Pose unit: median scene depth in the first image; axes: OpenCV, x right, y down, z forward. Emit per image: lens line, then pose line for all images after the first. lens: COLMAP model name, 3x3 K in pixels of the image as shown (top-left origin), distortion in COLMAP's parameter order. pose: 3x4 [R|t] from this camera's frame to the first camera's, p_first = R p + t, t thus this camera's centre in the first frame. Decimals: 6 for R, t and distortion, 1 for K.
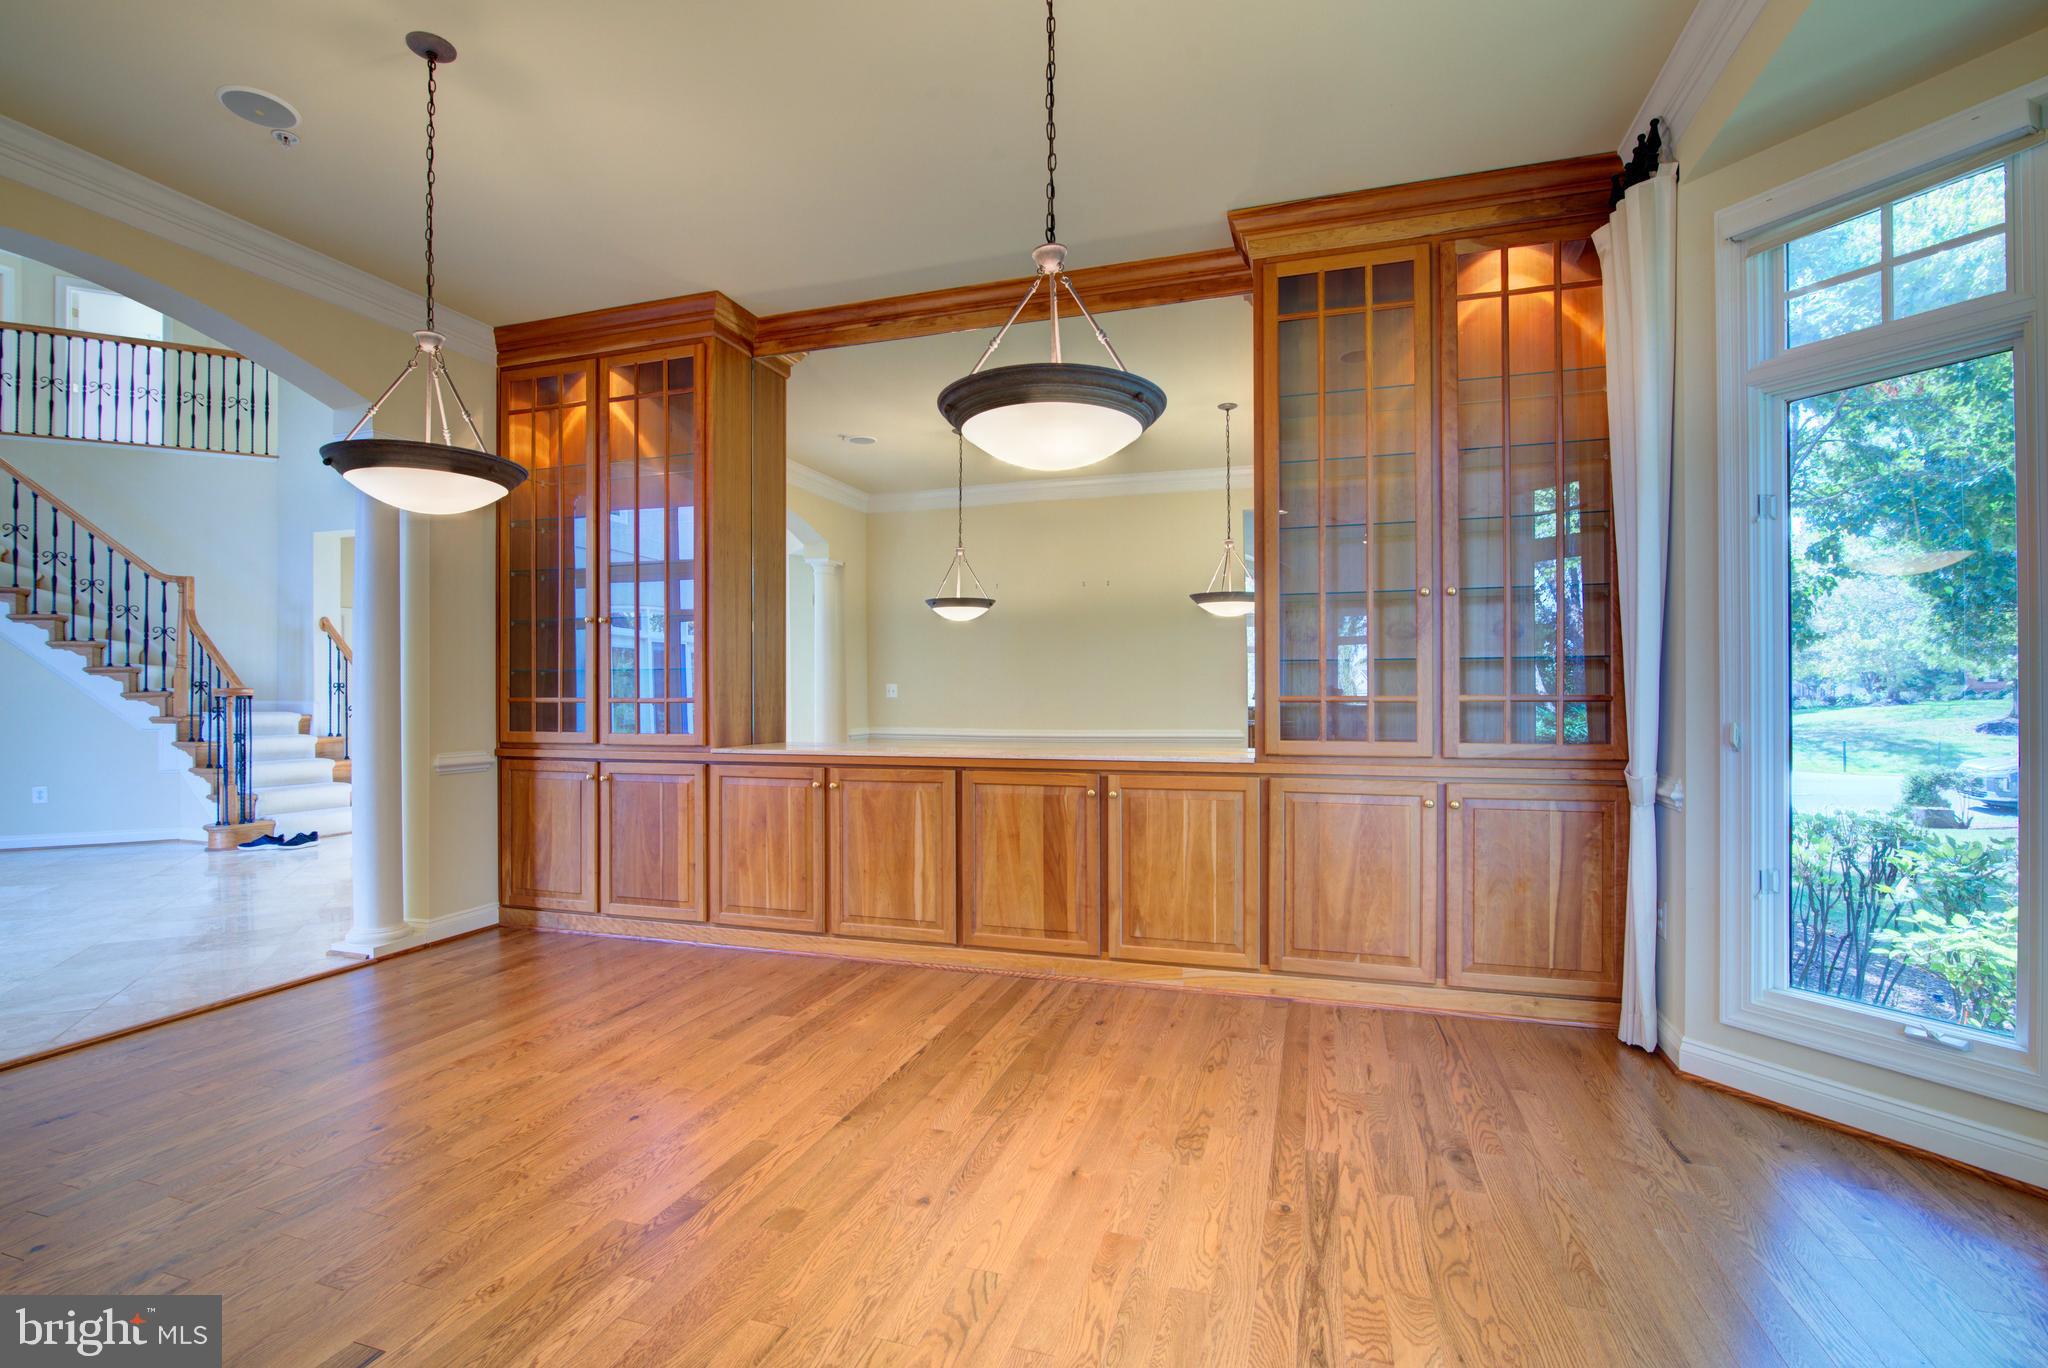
lens RADIAL K [[931.4, 0, 1024.4], [0, 931.4, 694.6], [0, 0, 1]] dist [-0.020059, 0.000417]
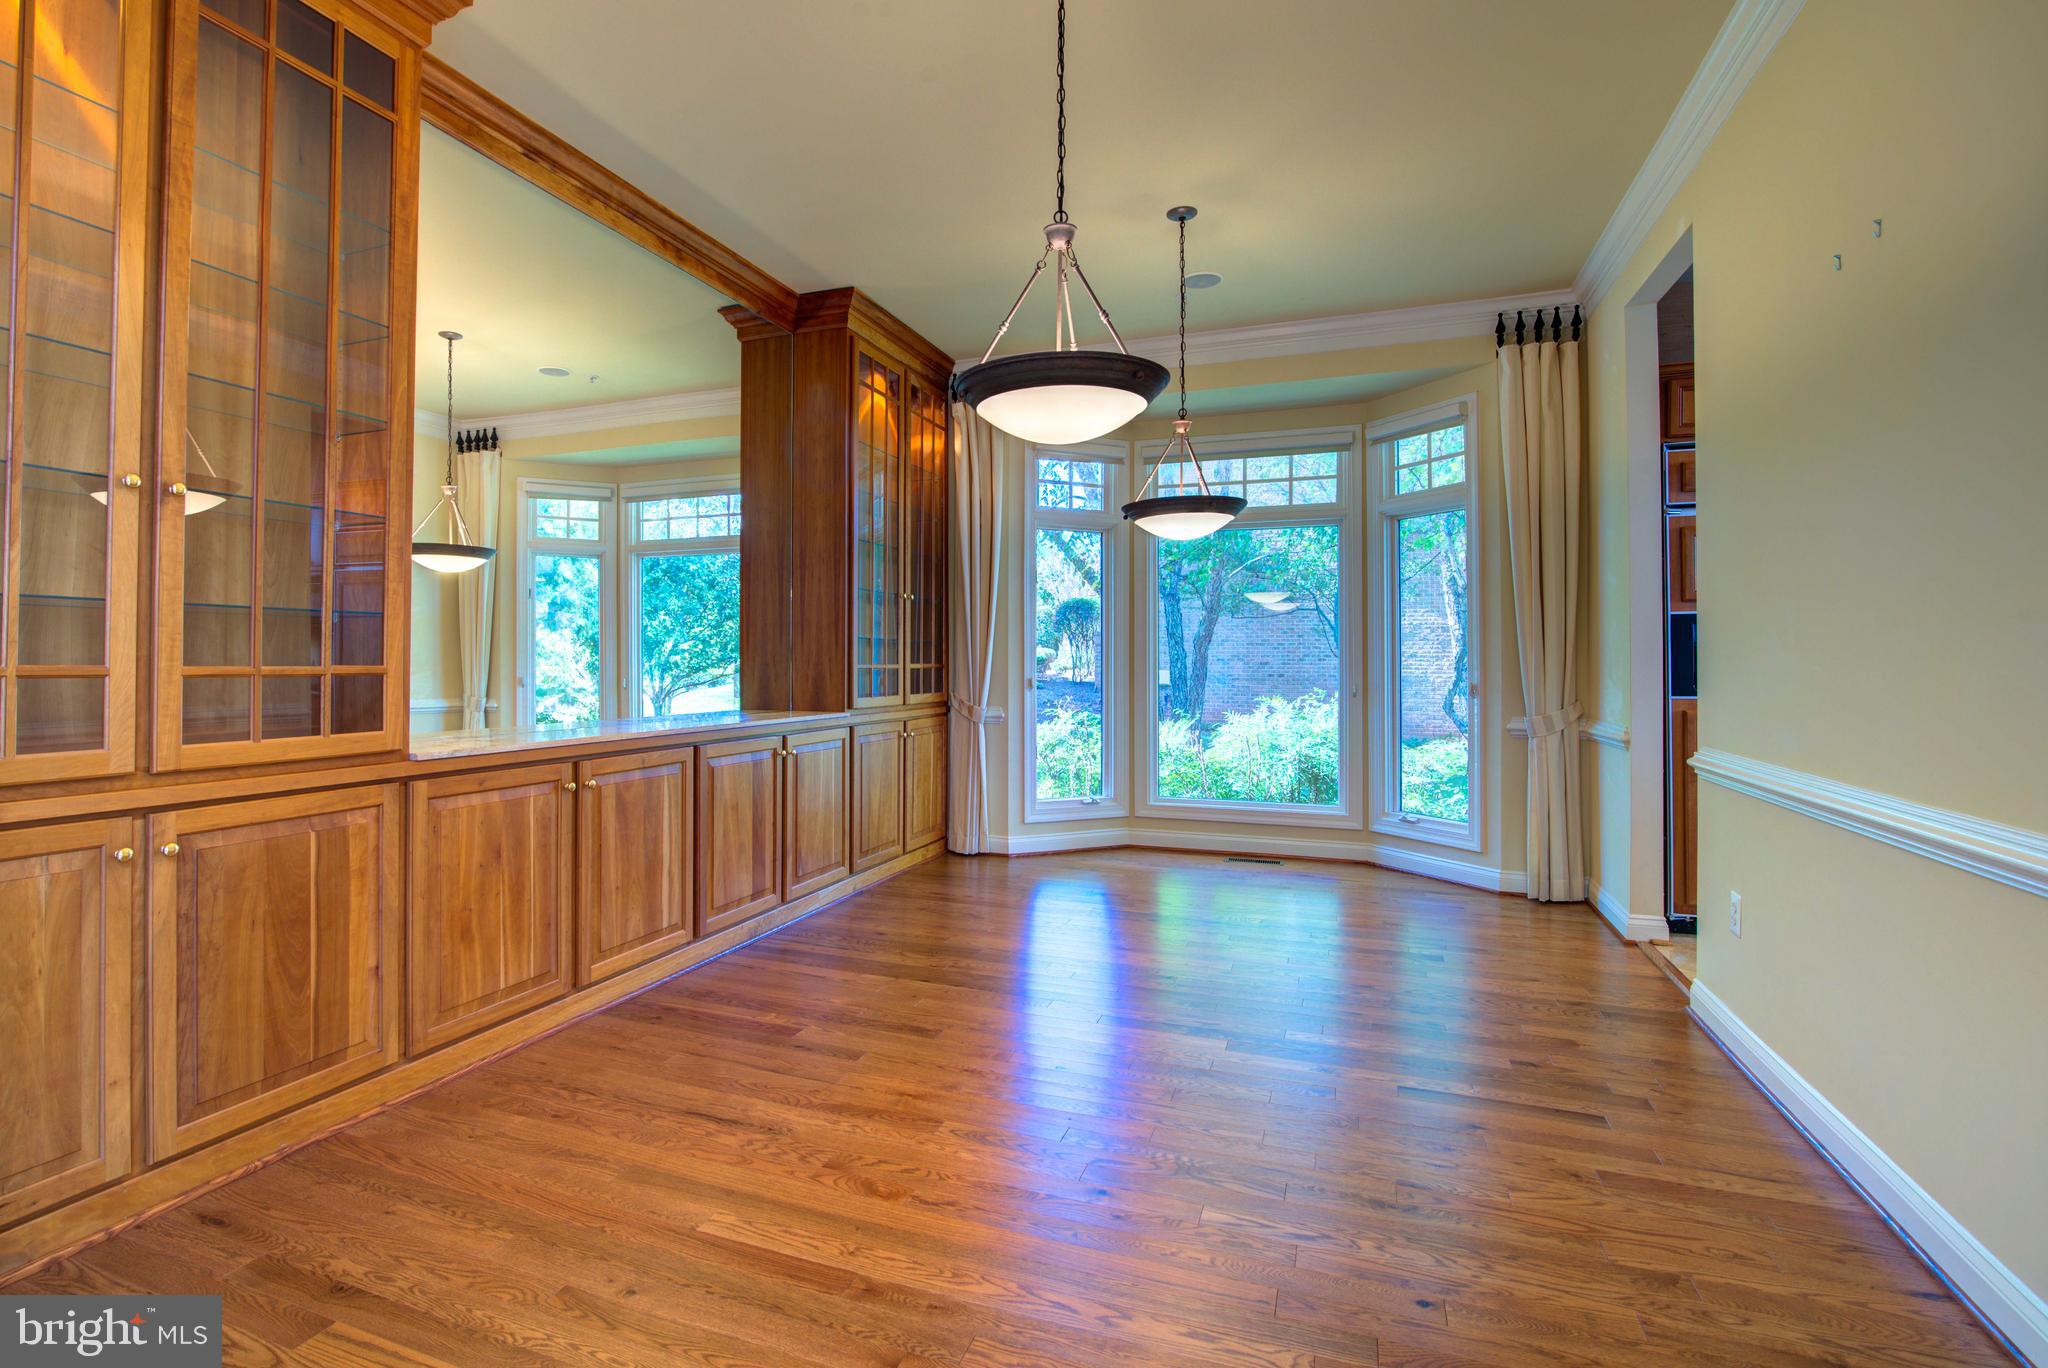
lens RADIAL K [[926.6, 0, 1018.5], [0, 926.6, 649.2], [0, 0, 1]] dist [-0.013504, 0.000074]
pose [[0.058983, 0.019153, 0.998075, -0.933837], [-0.003258, 0.999814, -0.018994, 0.003385], [-0.998254, -0.002131, 0.059034, 0.623226]]
